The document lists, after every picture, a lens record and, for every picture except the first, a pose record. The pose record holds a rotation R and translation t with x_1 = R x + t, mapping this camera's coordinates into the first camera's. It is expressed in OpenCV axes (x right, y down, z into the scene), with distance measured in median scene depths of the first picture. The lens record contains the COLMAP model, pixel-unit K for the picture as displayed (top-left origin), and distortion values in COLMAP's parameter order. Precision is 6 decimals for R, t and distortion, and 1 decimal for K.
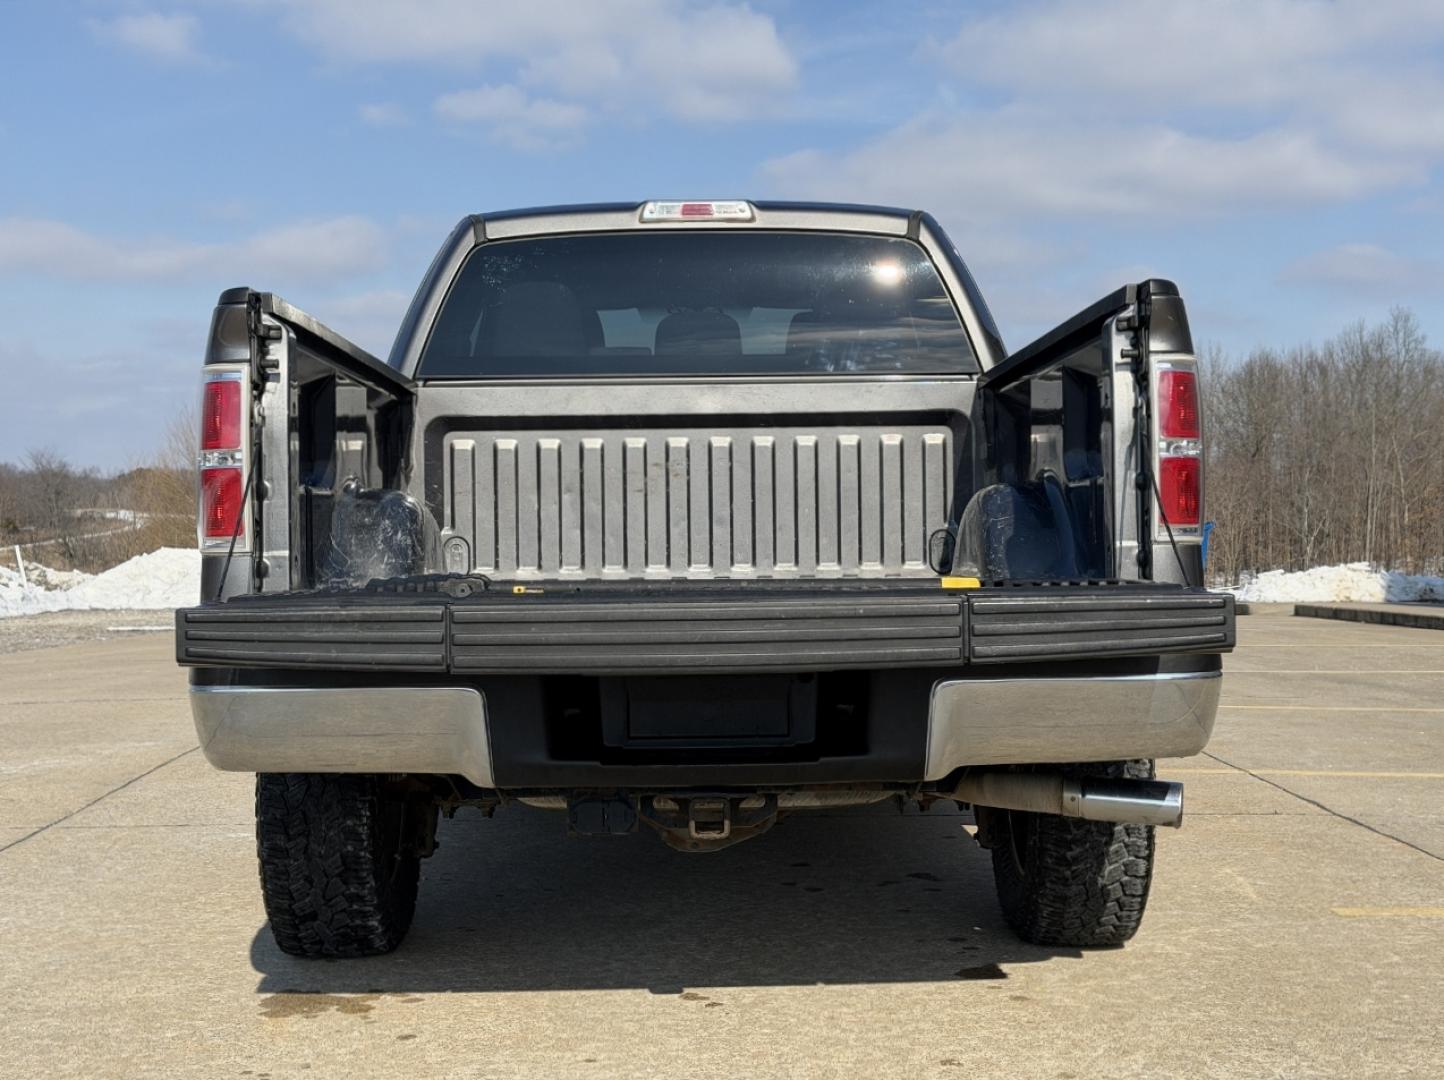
lens RADIAL K [[1980.0, 0, 722.9], [0, 1980.0, 540.0], [0, 0, 1]] dist [0.165521, 0.000000]
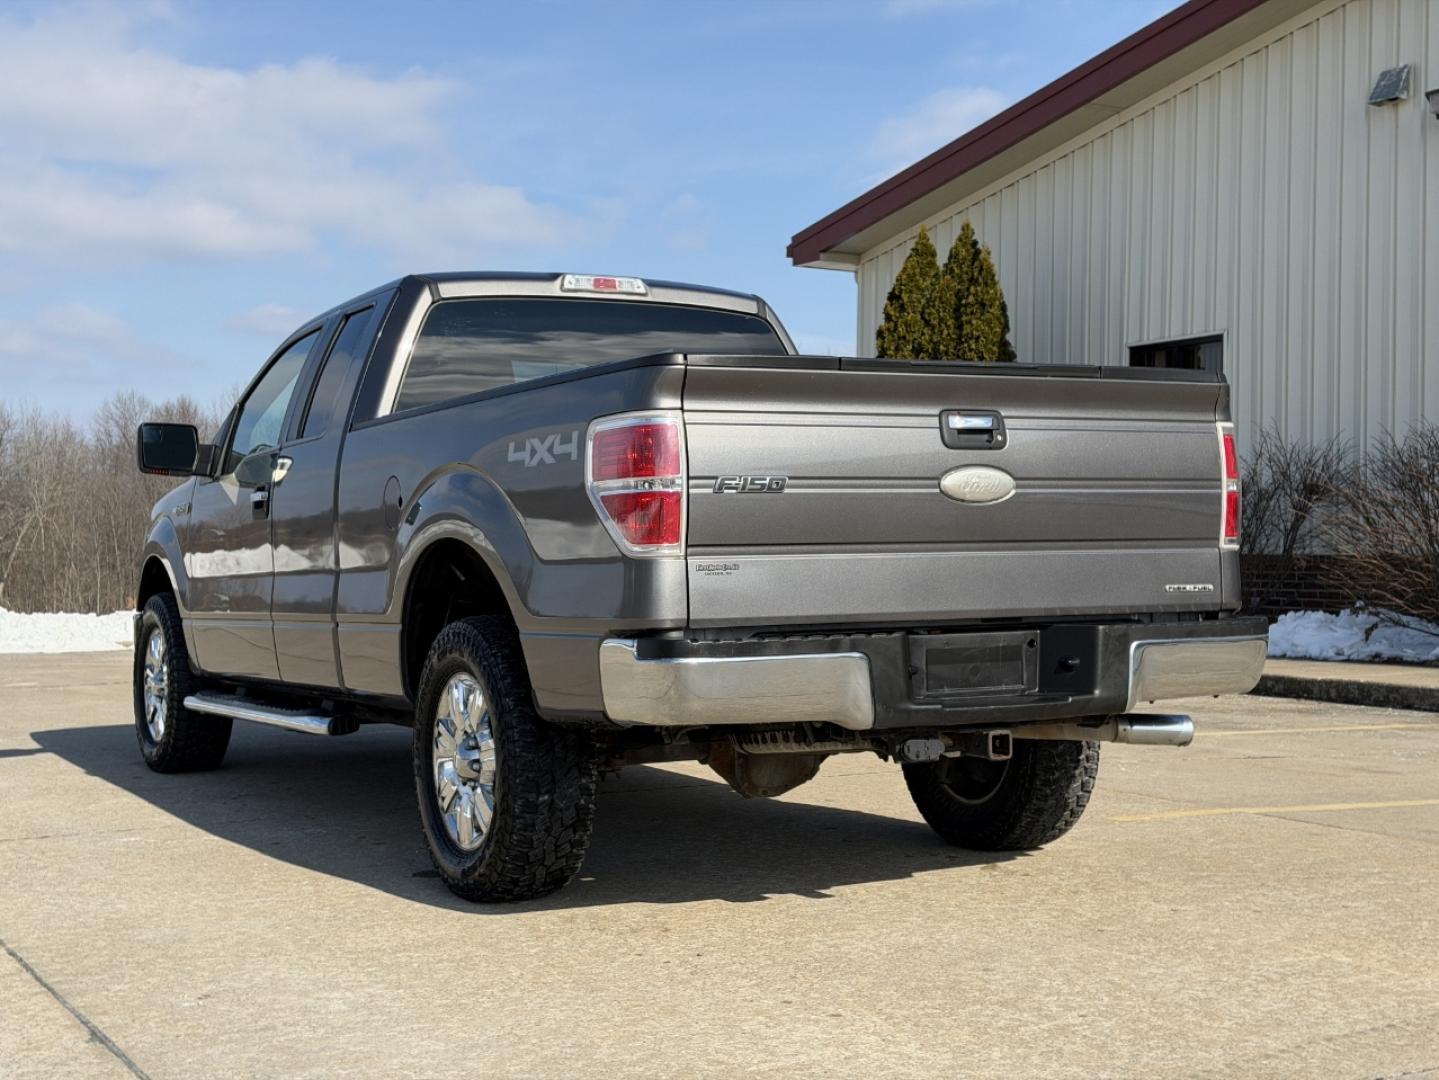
lens RADIAL K [[1973.2, 0, 725.3], [0, 1973.2, 538.2], [0, 0, 1]] dist [0.165521, 0.000000]
pose [[0.887014, 0.002398, 0.461737, -0.451669], [0.007483, 0.999781, -0.019568, 0.011027], [-0.461683, 0.020813, 0.886801, -0.083822]]
